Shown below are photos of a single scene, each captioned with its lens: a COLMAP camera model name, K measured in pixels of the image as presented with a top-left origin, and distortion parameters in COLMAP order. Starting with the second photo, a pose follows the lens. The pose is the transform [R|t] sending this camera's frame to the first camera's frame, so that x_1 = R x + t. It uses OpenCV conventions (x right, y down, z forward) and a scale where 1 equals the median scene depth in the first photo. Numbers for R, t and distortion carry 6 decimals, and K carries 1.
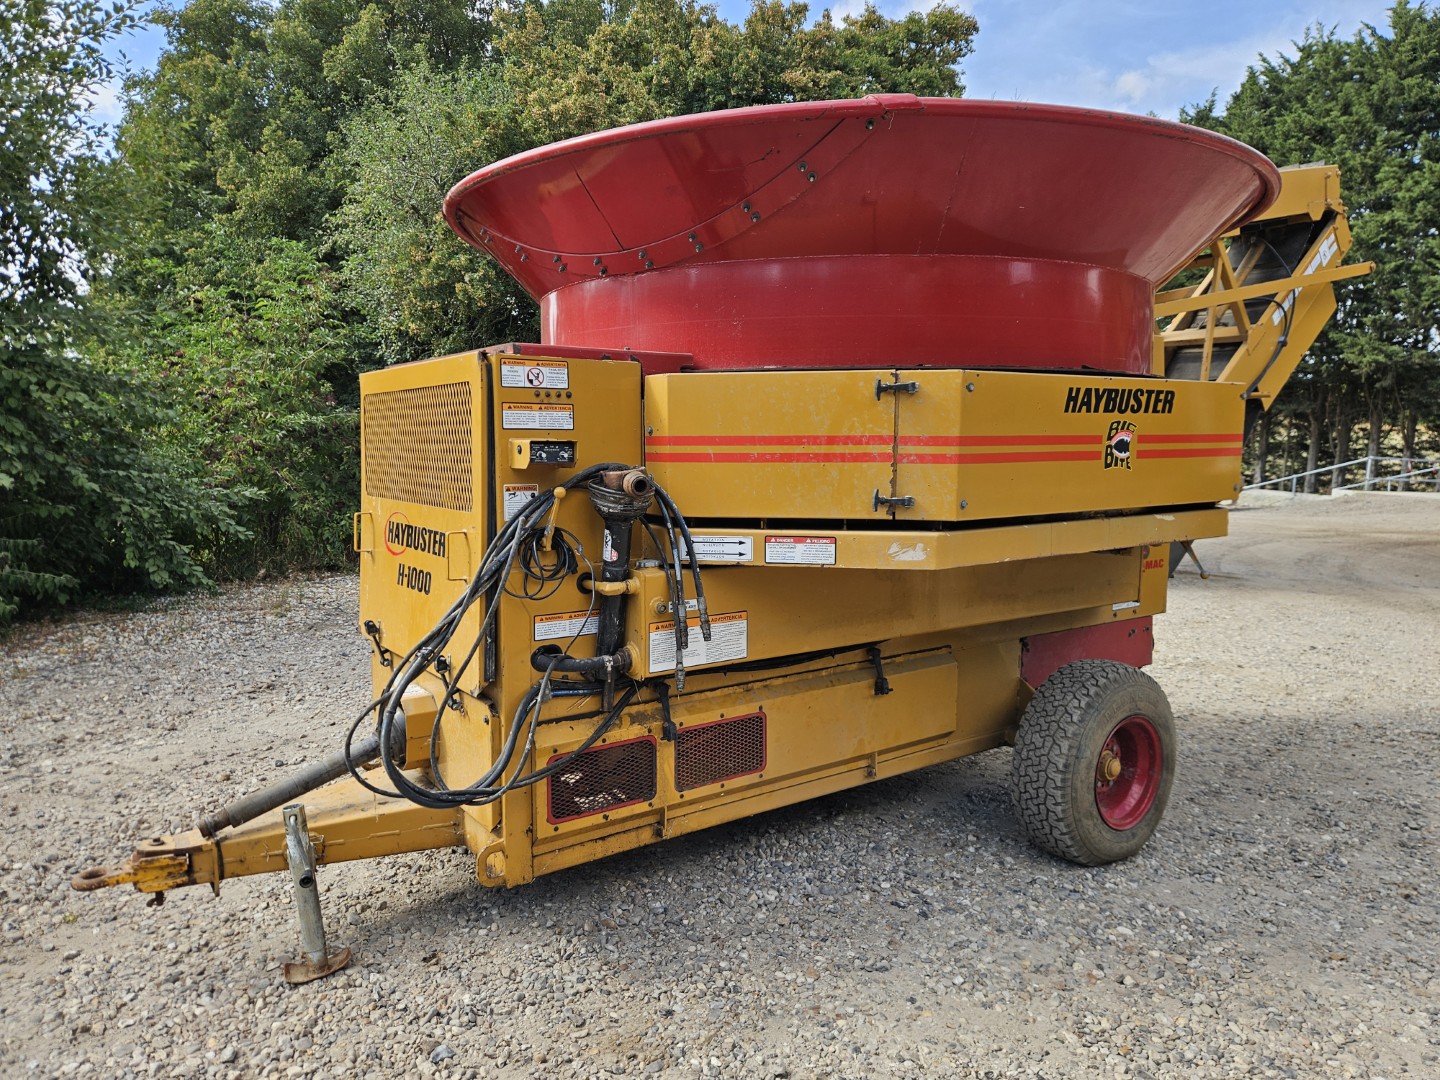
lens RADIAL K [[960.6, 0, 719.8], [0, 960.6, 548.4], [0, 0, 1]] dist [0.068196, -0.048858]
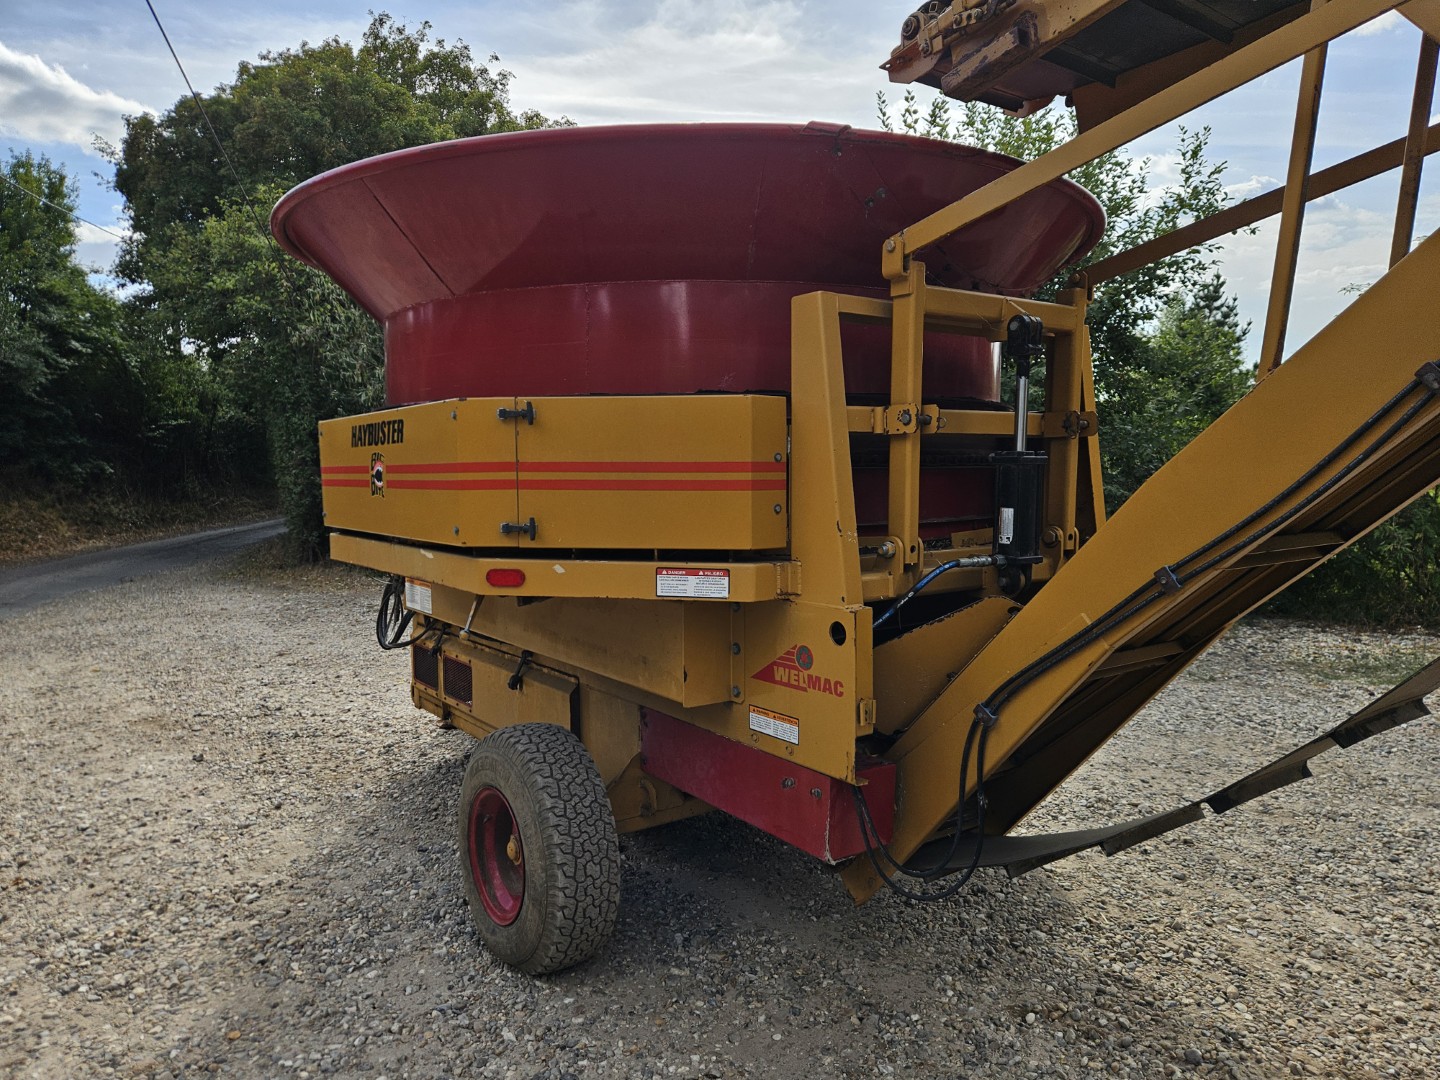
lens RADIAL K [[960.6, 0, 718.5], [0, 960.6, 539.0], [0, 0, 1]] dist [0.068196, -0.048858]
pose [[0.022492, 0.069348, -0.997339, 1.503411], [-0.112266, 0.991457, 0.066407, -0.150445], [0.993424, 0.110474, 0.030085, 1.357881]]
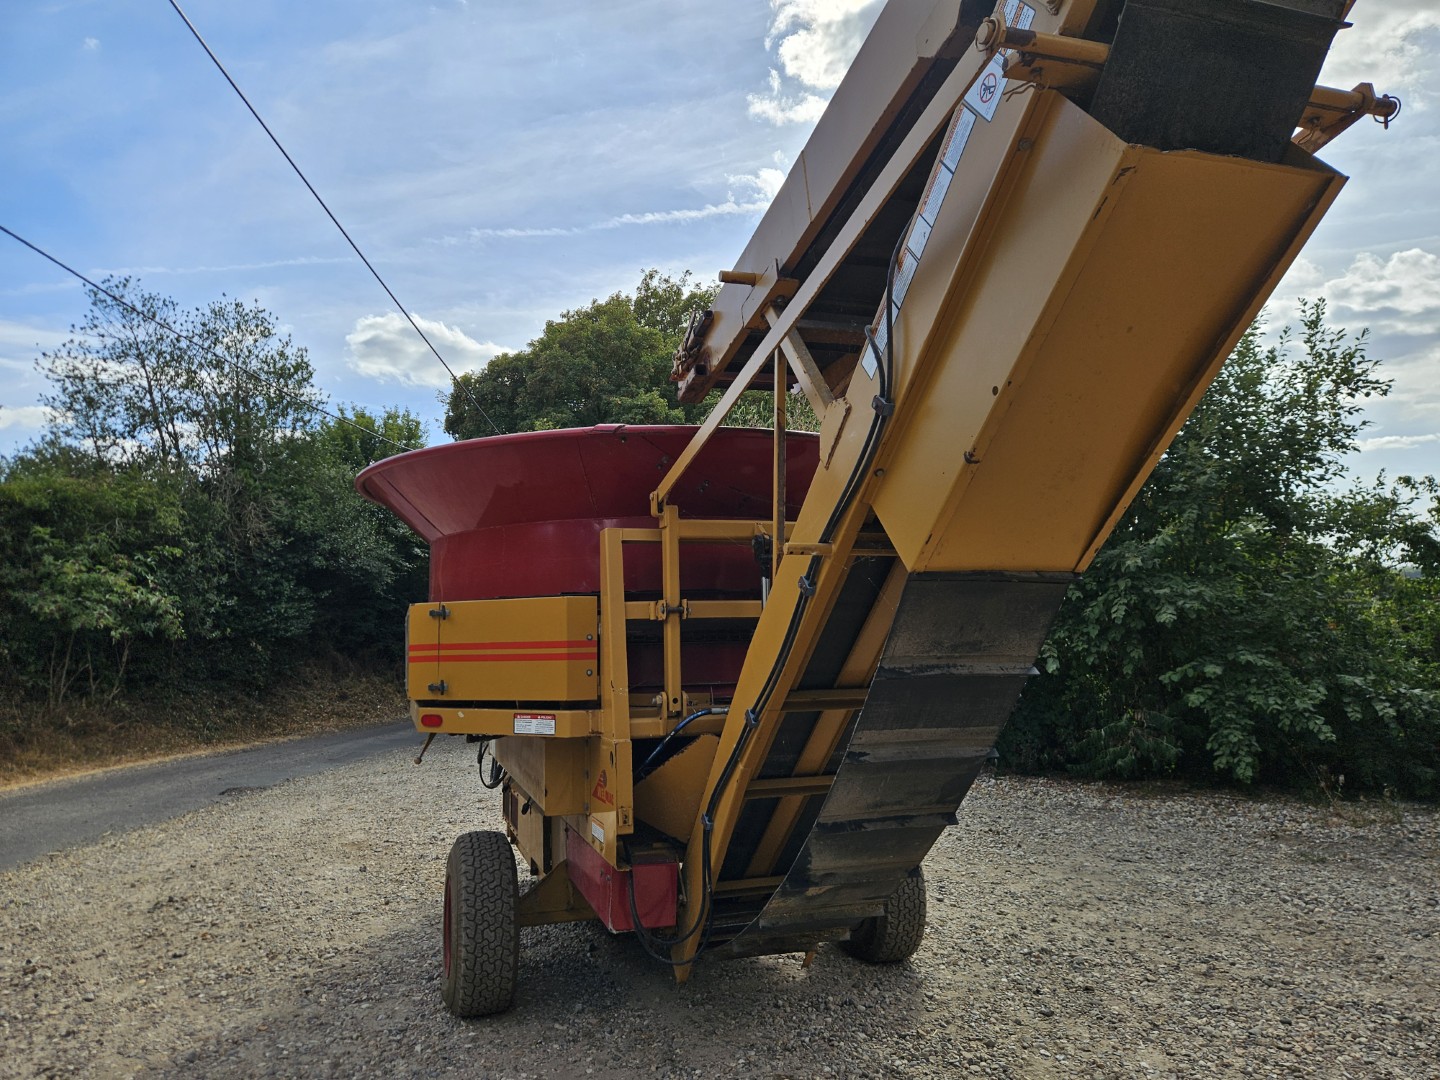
lens RADIAL K [[960.6, 0, 711.8], [0, 960.6, 537.1], [0, 0, 1]] dist [0.068196, -0.048858]
pose [[-0.288354, -0.105027, -0.951746, 1.819654], [-0.092677, 0.992361, -0.081431, -0.215044], [0.953028, 0.064724, -0.295885, 1.952456]]
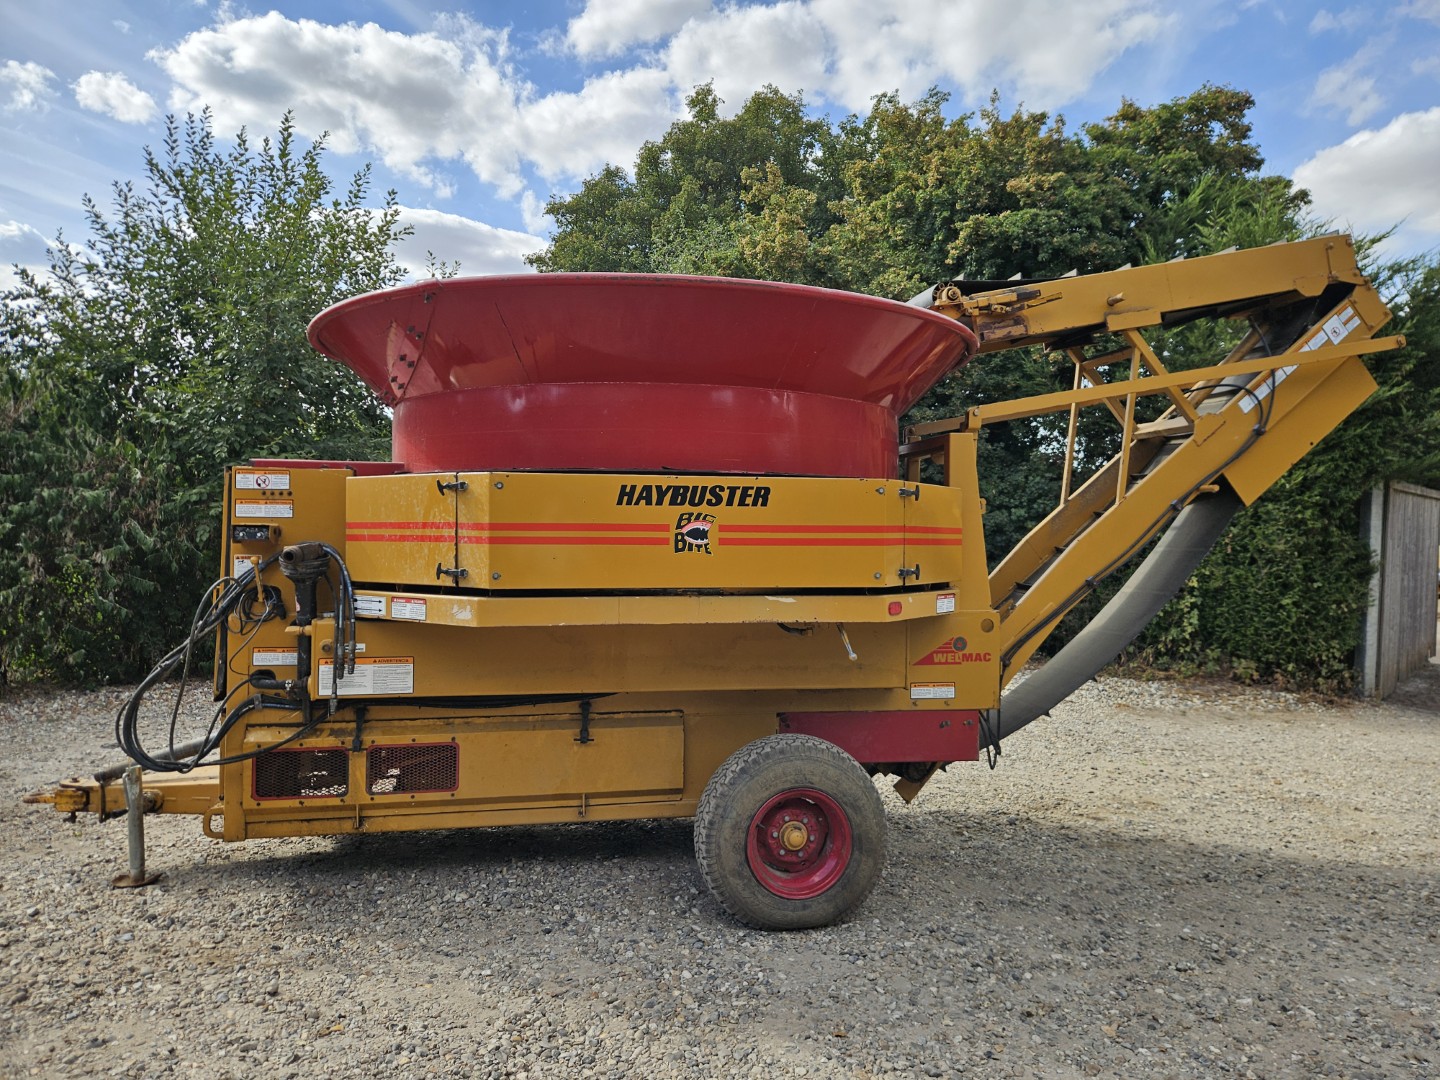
lens RADIAL K [[960.6, 0, 721.7], [0, 960.6, 540.7], [0, 0, 1]] dist [0.068196, -0.048858]
pose [[0.907436, 0.010836, -0.420051, 0.929767], [-0.056880, 0.993634, -0.097246, 0.012416], [0.416323, 0.112137, 0.902275, -0.022393]]
